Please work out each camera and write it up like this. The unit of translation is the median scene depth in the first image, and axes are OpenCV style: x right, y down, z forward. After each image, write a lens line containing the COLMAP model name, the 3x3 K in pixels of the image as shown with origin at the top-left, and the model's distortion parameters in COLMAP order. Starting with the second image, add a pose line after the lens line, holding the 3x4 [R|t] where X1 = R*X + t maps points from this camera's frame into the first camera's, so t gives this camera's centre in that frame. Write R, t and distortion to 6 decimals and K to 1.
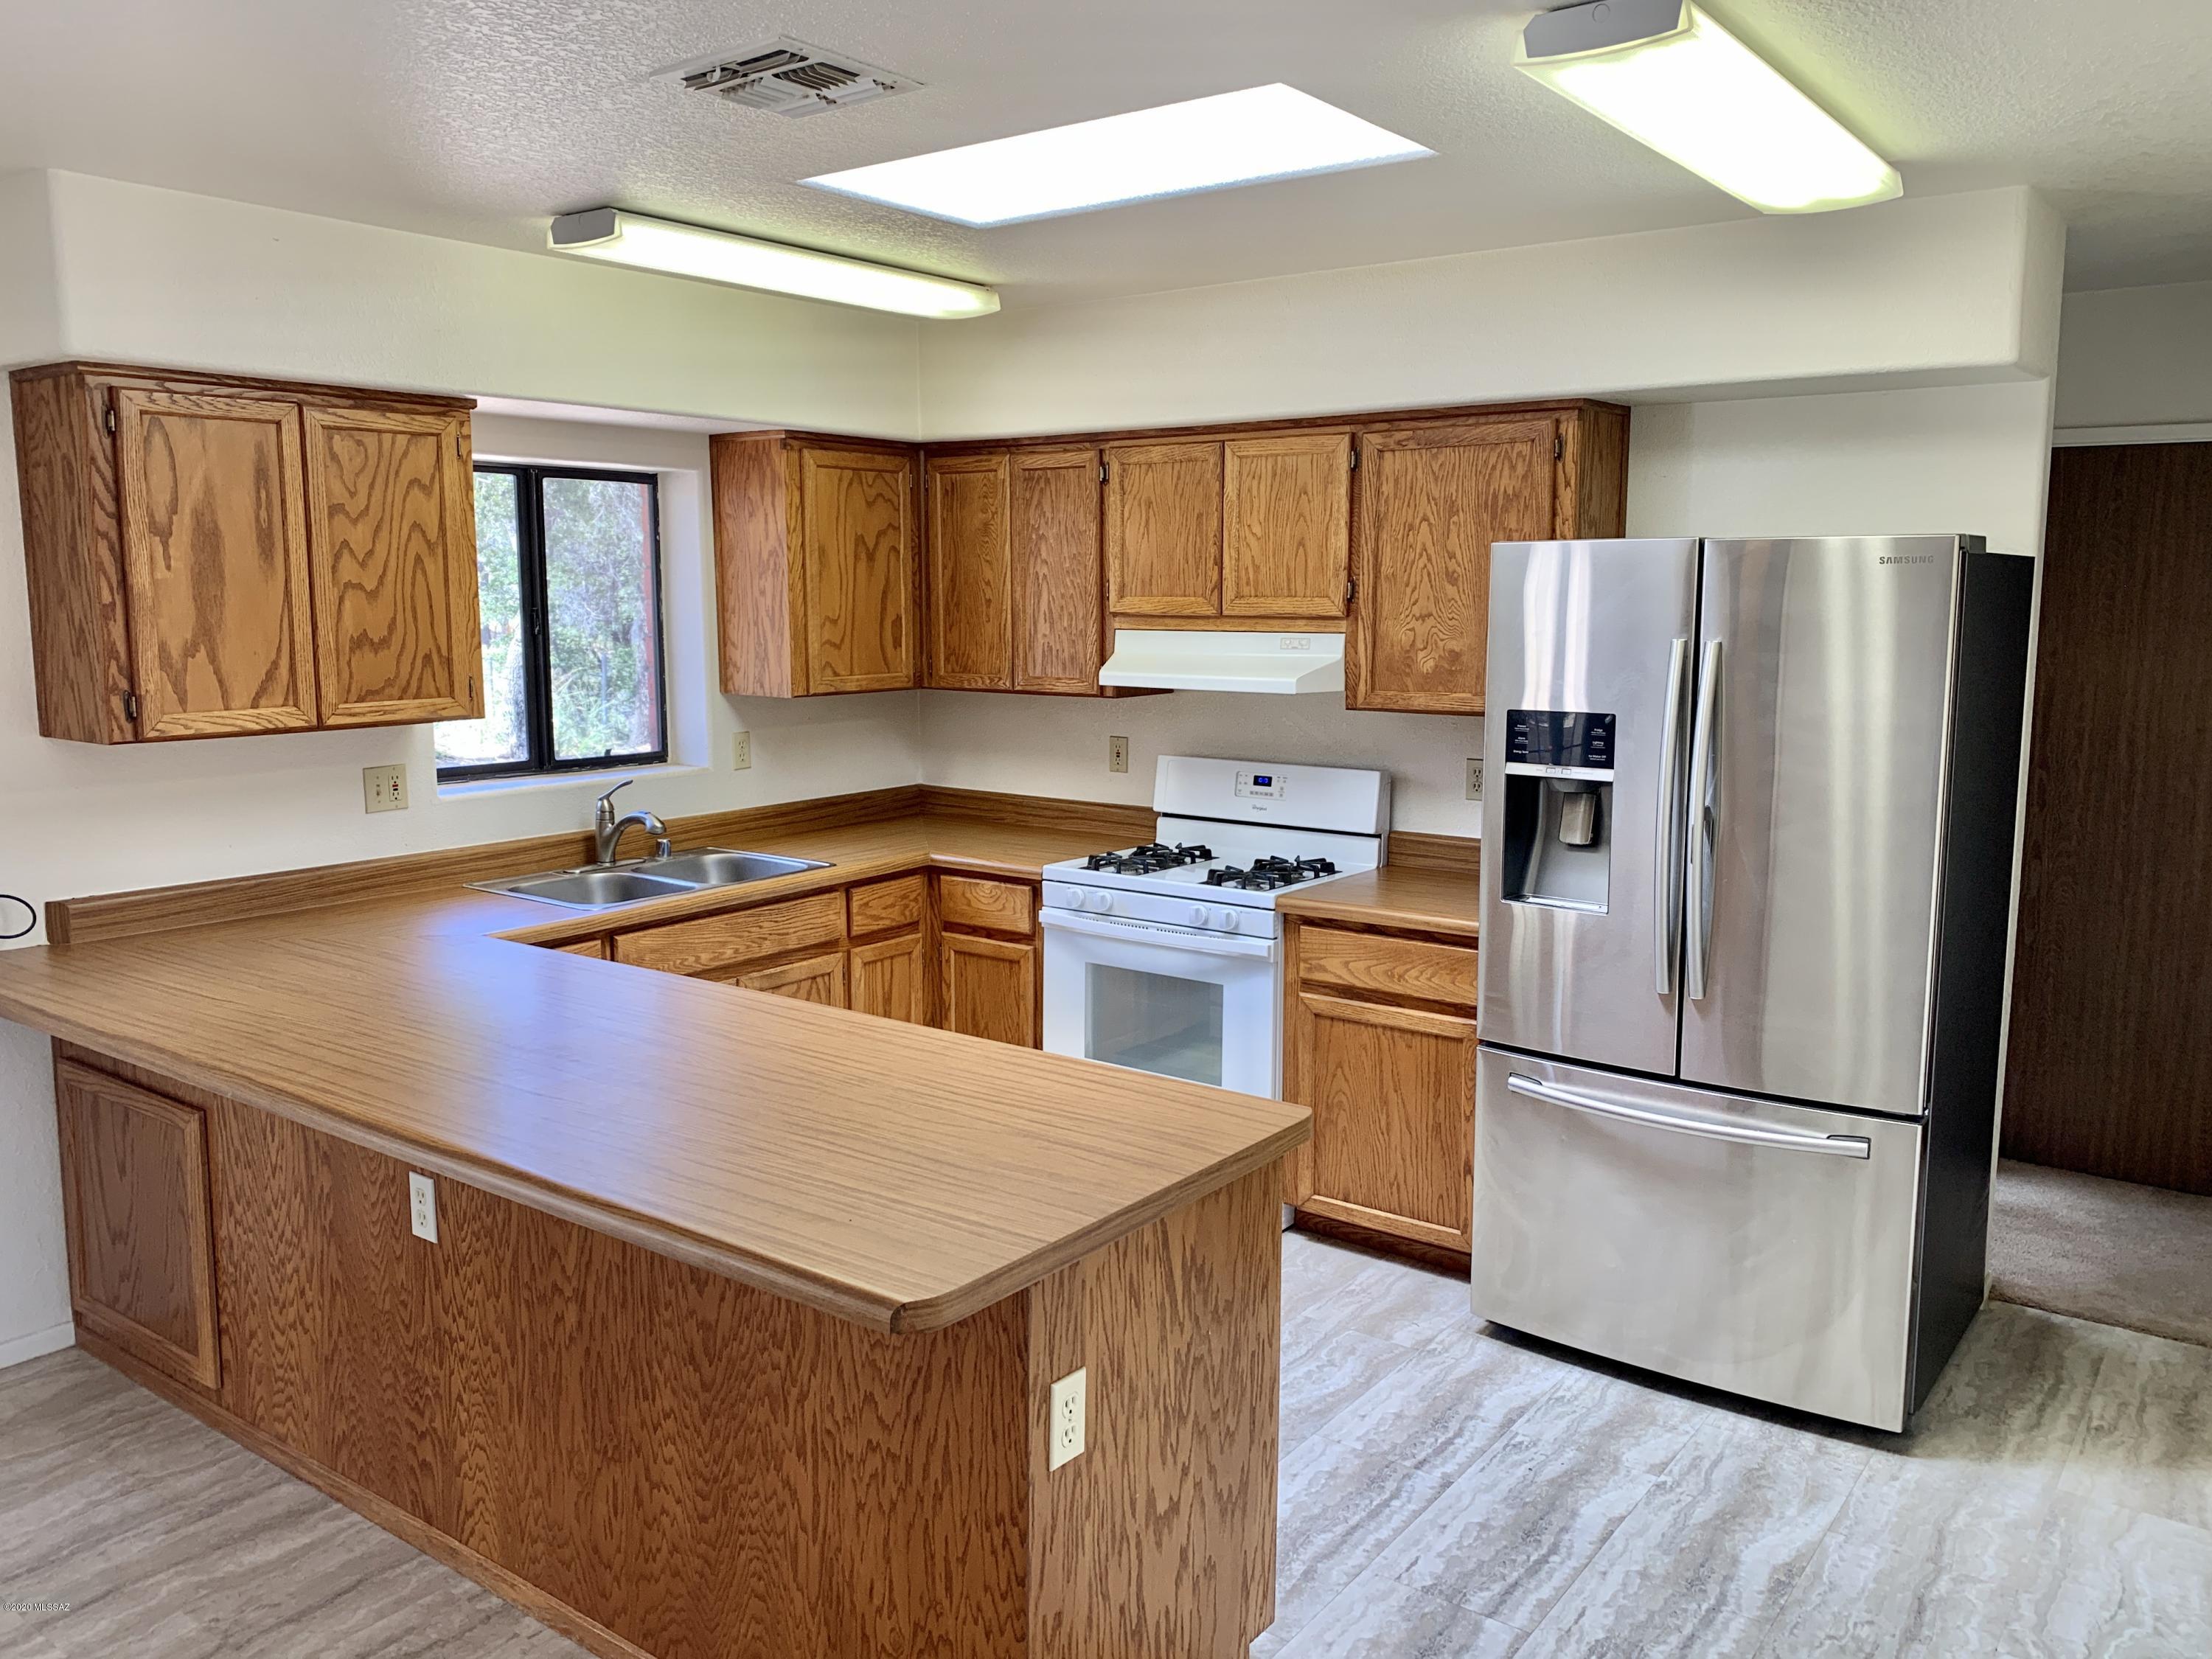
lens RADIAL K [[1684.7, 0, 1111.9], [0, 1684.7, 831.2], [0, 0, 1]] dist [0.048737, -0.051440]
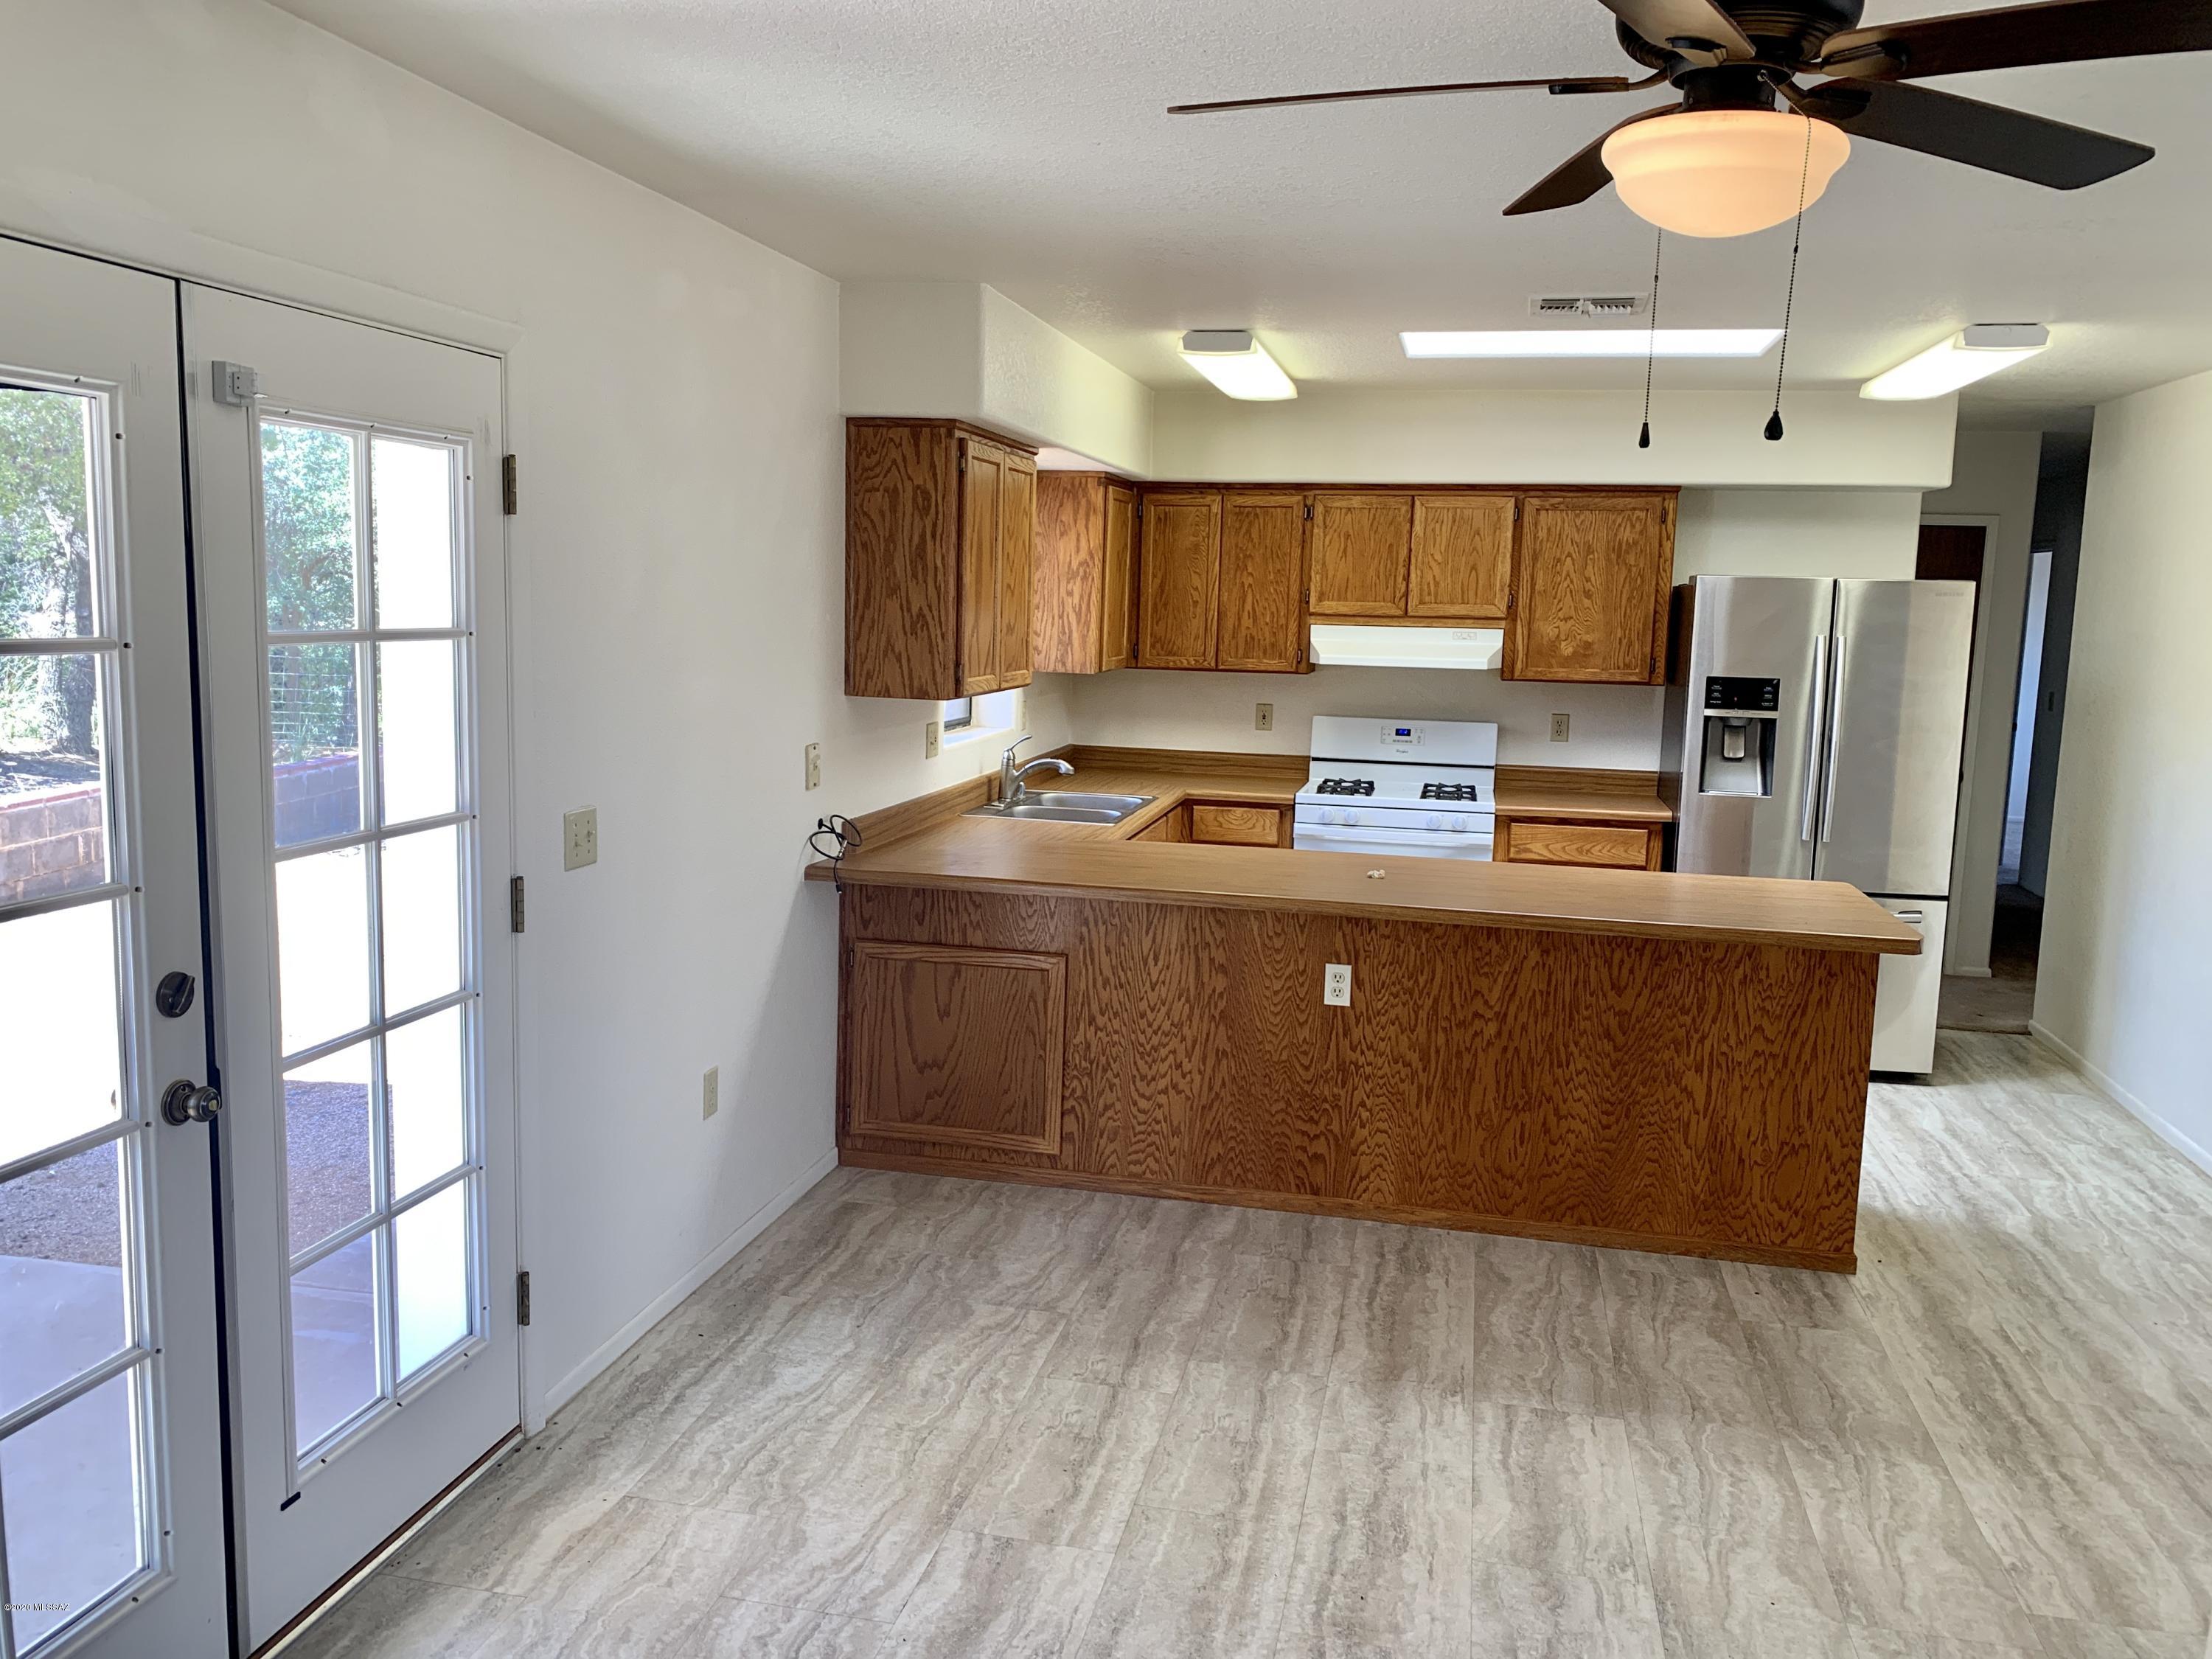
lens RADIAL K [[1684.7, 0, 1099.7], [0, 1684.7, 820.9], [0, 0, 1]] dist [0.048737, -0.051440]
pose [[0.914271, -0.031491, 0.403877, -1.010925], [0.034184, 0.999415, 0.000541, 0.049656], [-0.403658, 0.013312, 0.914813, -0.281953]]
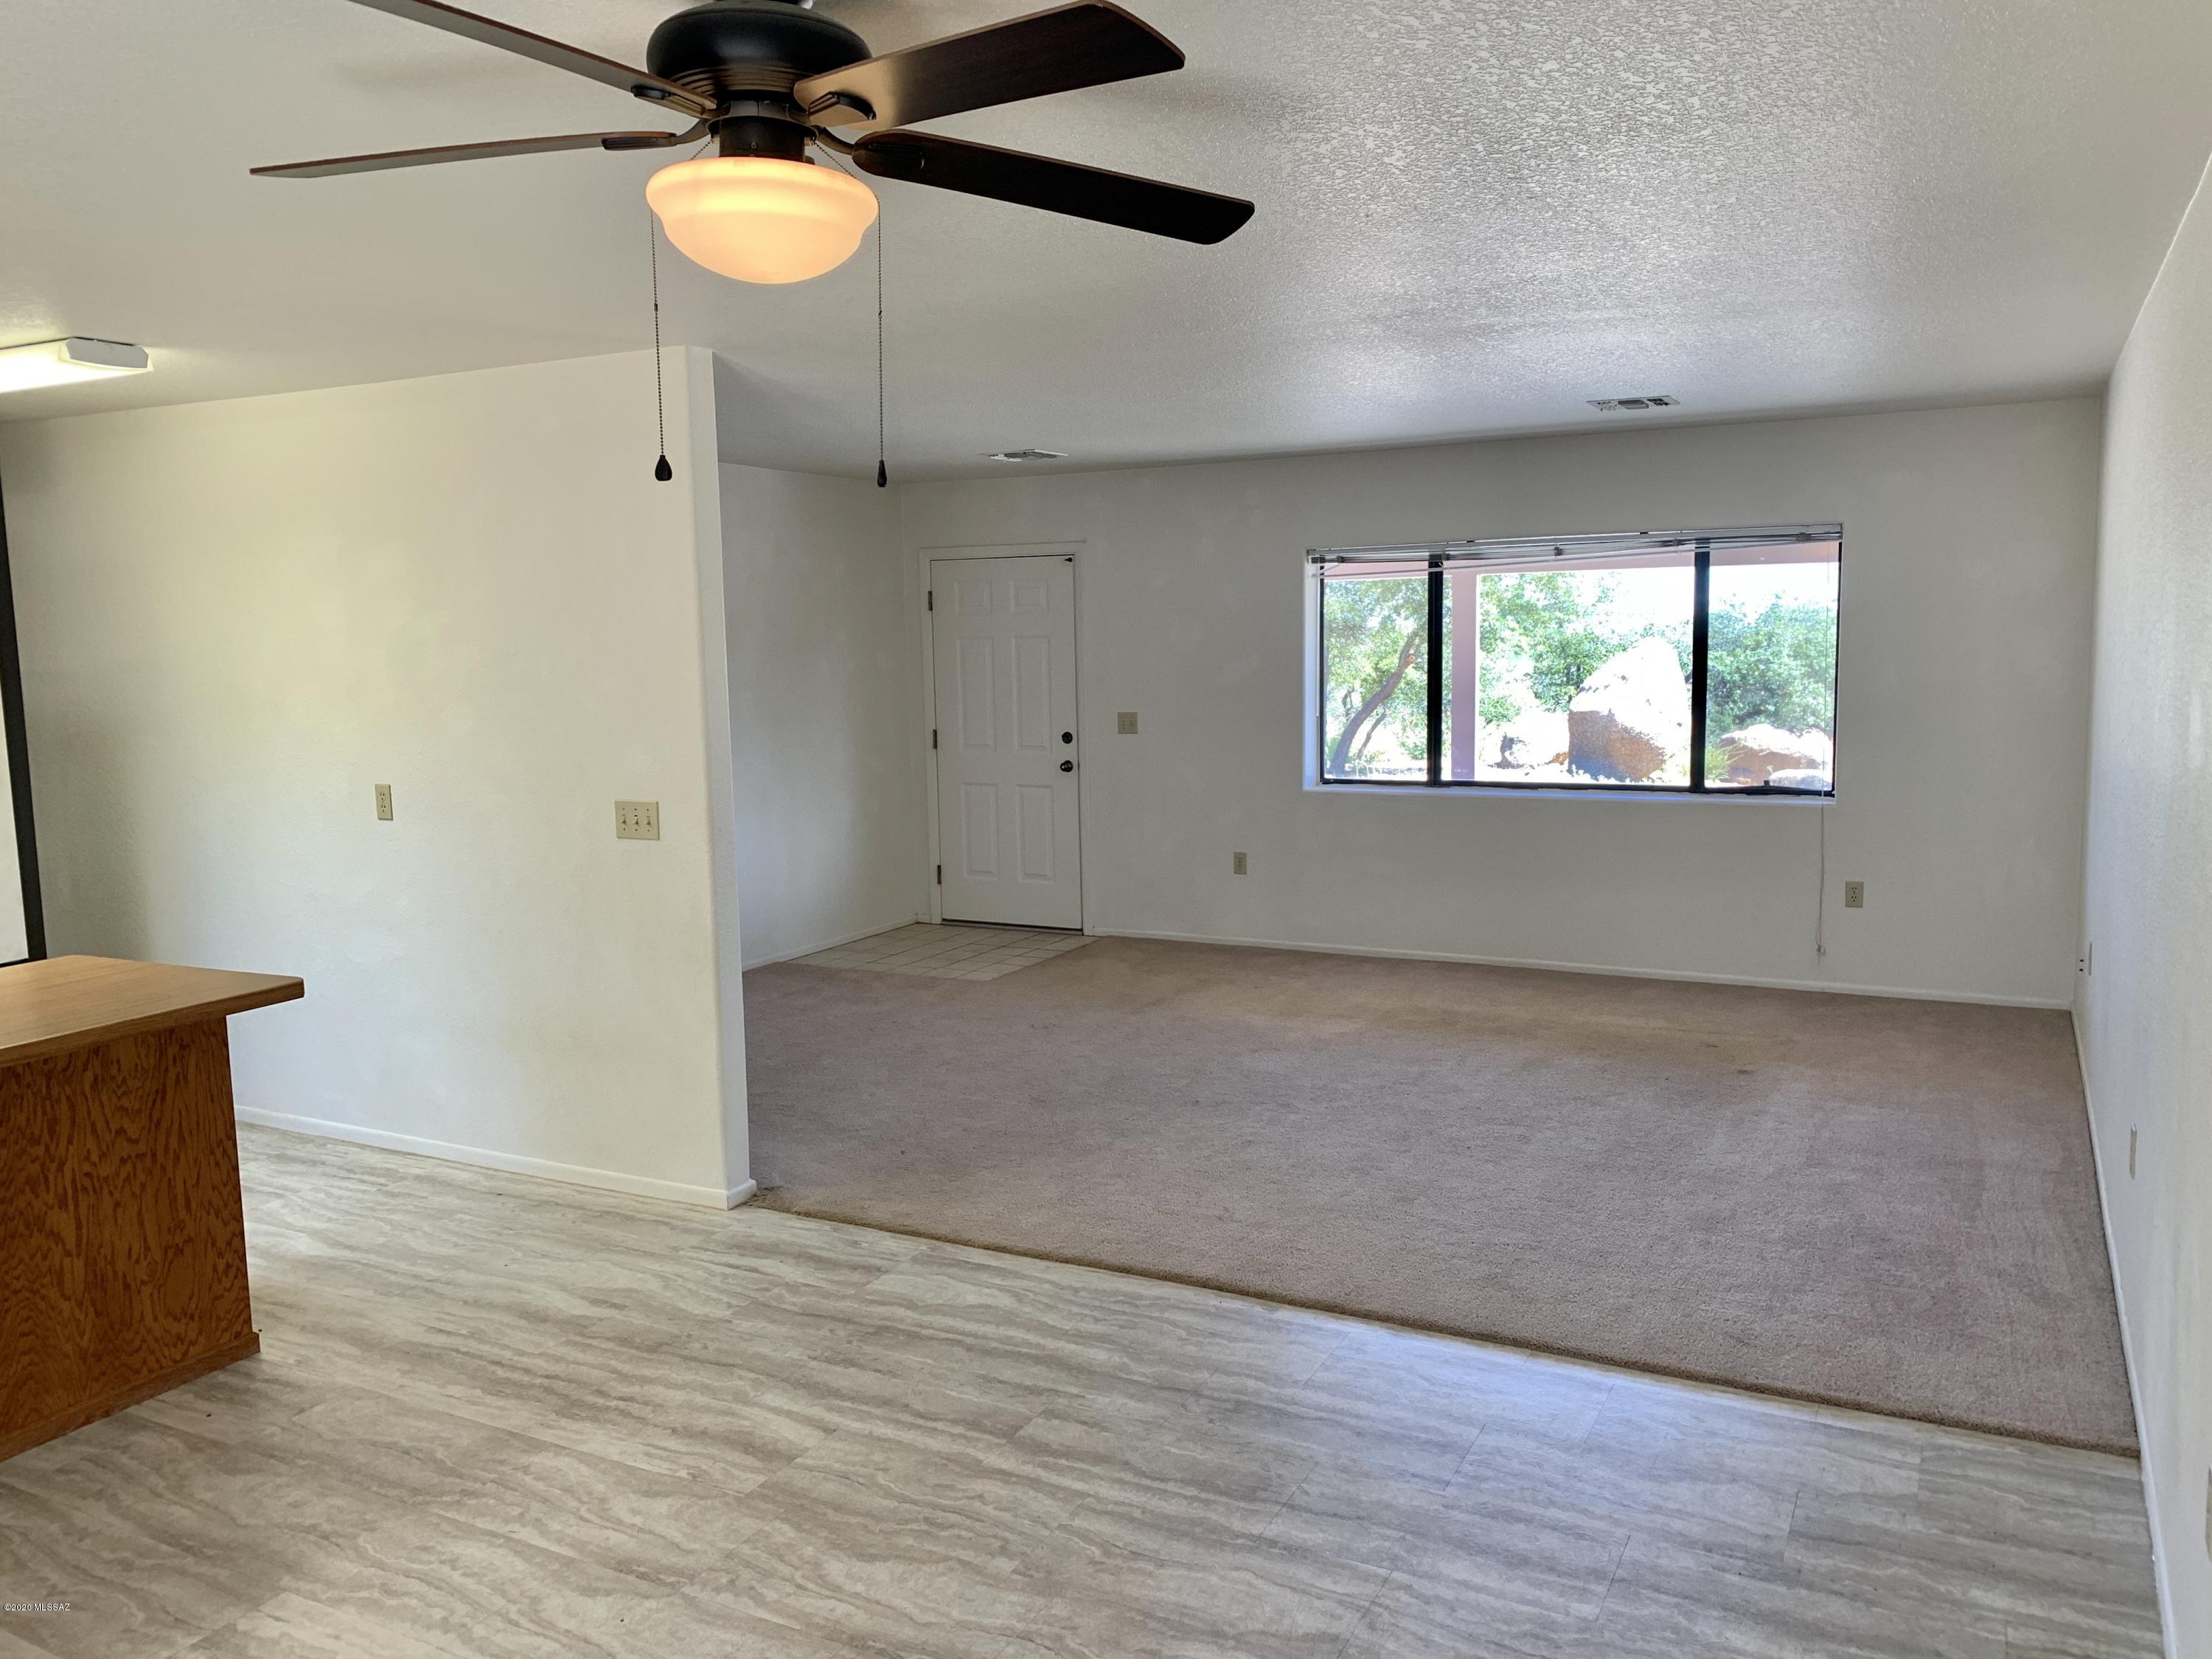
lens RADIAL K [[1684.7, 0, 1109.7], [0, 1684.7, 821.2], [0, 0, 1]] dist [0.048737, -0.051440]
pose [[-0.145697, -0.114468, 0.982685, -1.200167], [0.164268, 0.976697, 0.138125, -0.018526], [-0.975596, 0.181549, -0.123498, 0.137834]]
